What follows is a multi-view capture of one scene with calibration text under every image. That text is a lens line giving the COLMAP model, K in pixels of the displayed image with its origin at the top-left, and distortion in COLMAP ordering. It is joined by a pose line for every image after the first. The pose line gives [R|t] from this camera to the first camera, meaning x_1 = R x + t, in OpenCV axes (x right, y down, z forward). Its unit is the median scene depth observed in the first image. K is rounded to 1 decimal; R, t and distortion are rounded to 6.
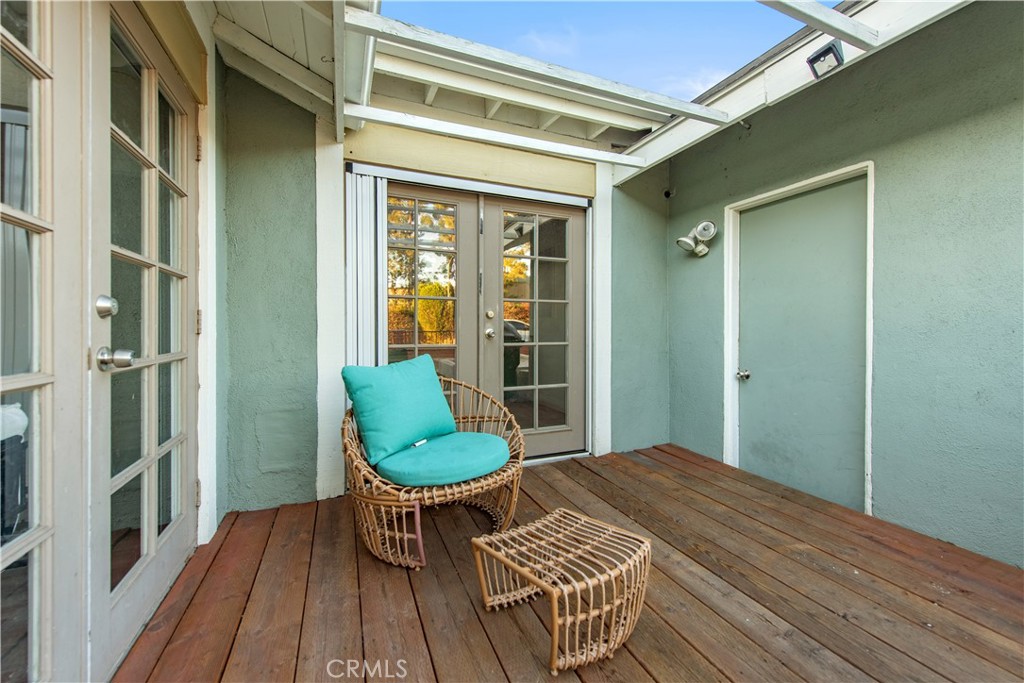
lens RADIAL K [[399.9, 0, 508.5], [0, 399.9, 334.9], [0, 0, 1]] dist [0.002422, 0.000001]
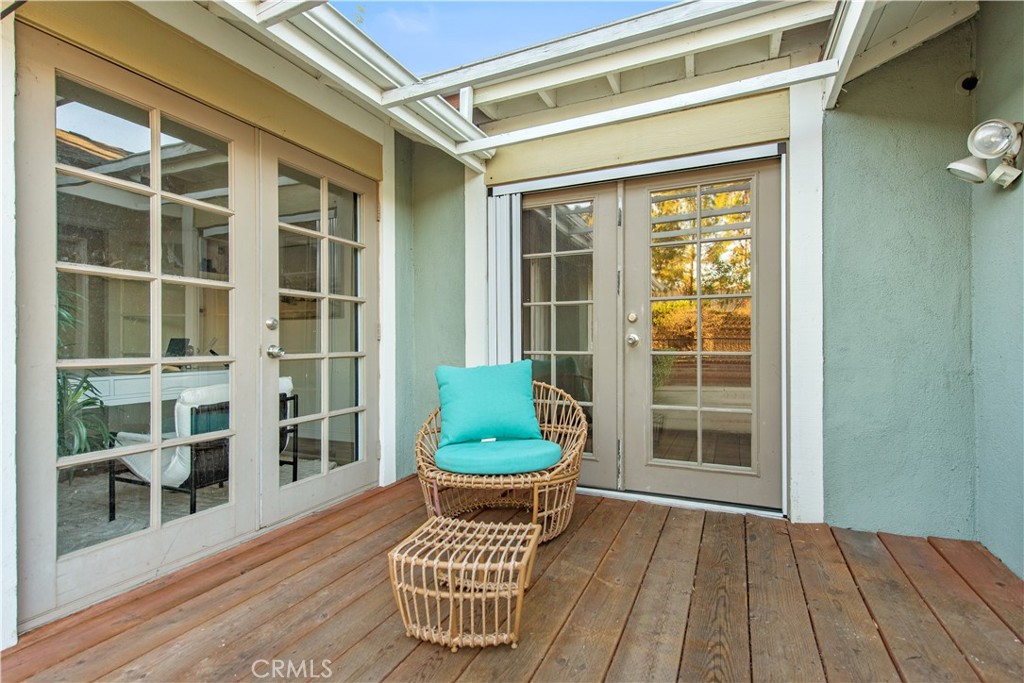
lens RADIAL K [[478.6, 0, 512.0], [0, 478.6, 341.5], [0, 0, 1]] dist [0.001770, -0.000170]
pose [[0.675714, -0.005787, -0.737141, 0.605359], [-0.003895, 0.999927, -0.011420, 0.015272], [0.737154, 0.010588, 0.675642, 0.134441]]
